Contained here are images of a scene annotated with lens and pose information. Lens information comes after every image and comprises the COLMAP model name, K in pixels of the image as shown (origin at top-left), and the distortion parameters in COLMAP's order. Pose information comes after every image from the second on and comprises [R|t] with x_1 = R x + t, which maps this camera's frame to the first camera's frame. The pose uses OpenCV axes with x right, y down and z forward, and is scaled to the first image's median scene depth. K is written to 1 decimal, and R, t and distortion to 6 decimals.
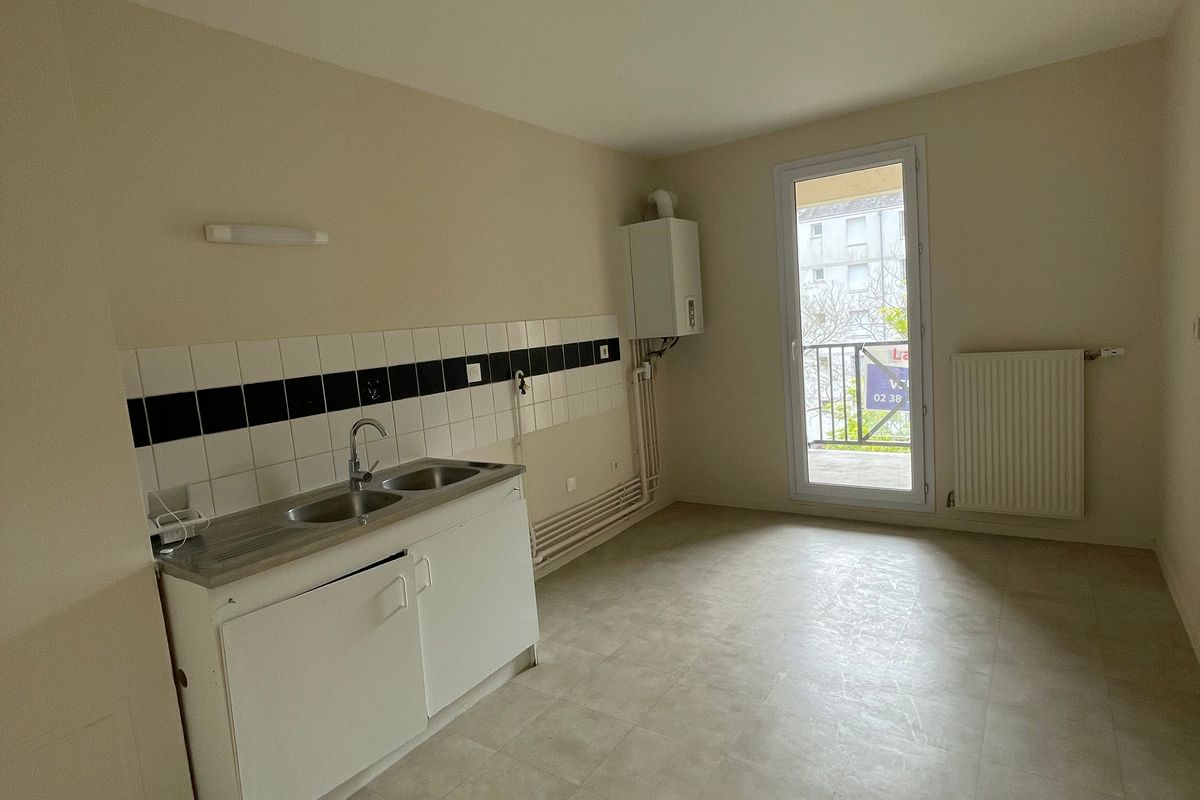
lens RADIAL K [[649.2, 0, 593.7], [0, 649.2, 397.9], [0, 0, 1]] dist [0.027569, -0.000562]
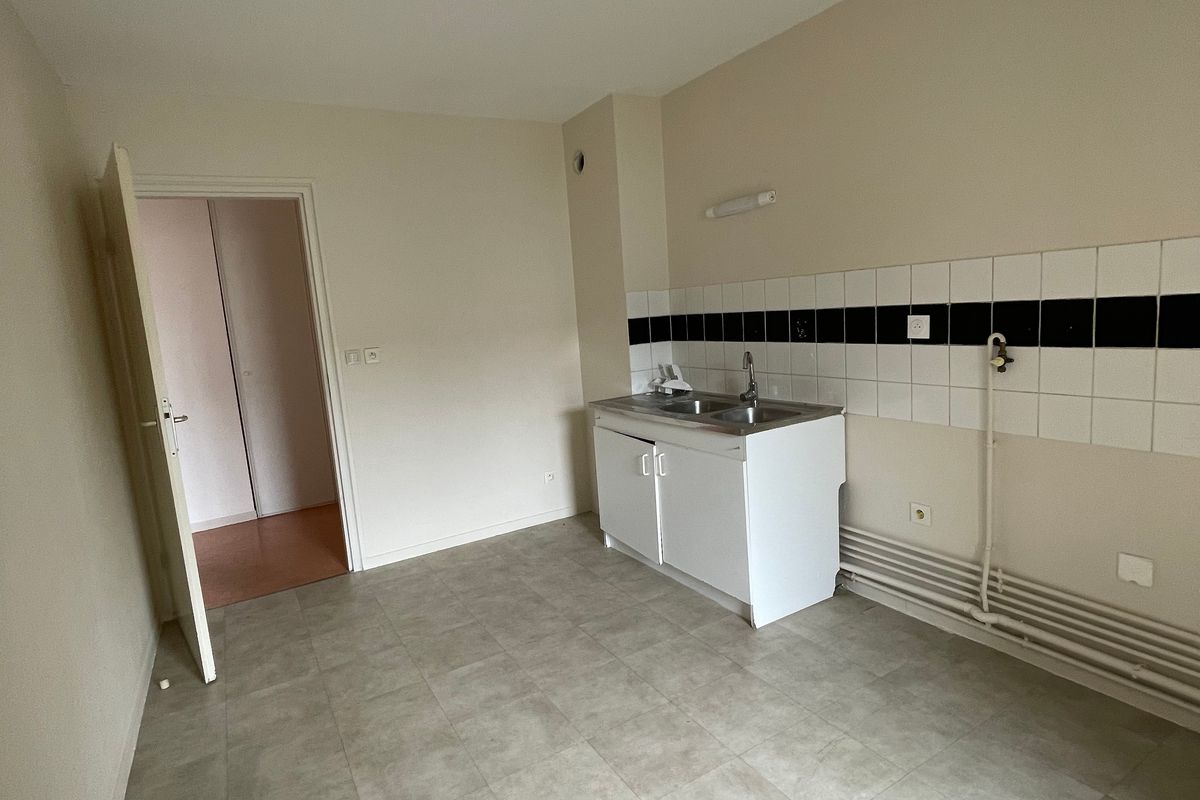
lens RADIAL K [[649.2, 0, 595.2], [0, 649.2, 399.4], [0, 0, 1]] dist [0.027569, -0.000562]
pose [[-0.410671, 0.251067, -0.876536, 0.730479], [0.008963, 0.962407, 0.271464, -0.183537], [0.911740, 0.103626, -0.397483, 1.040450]]
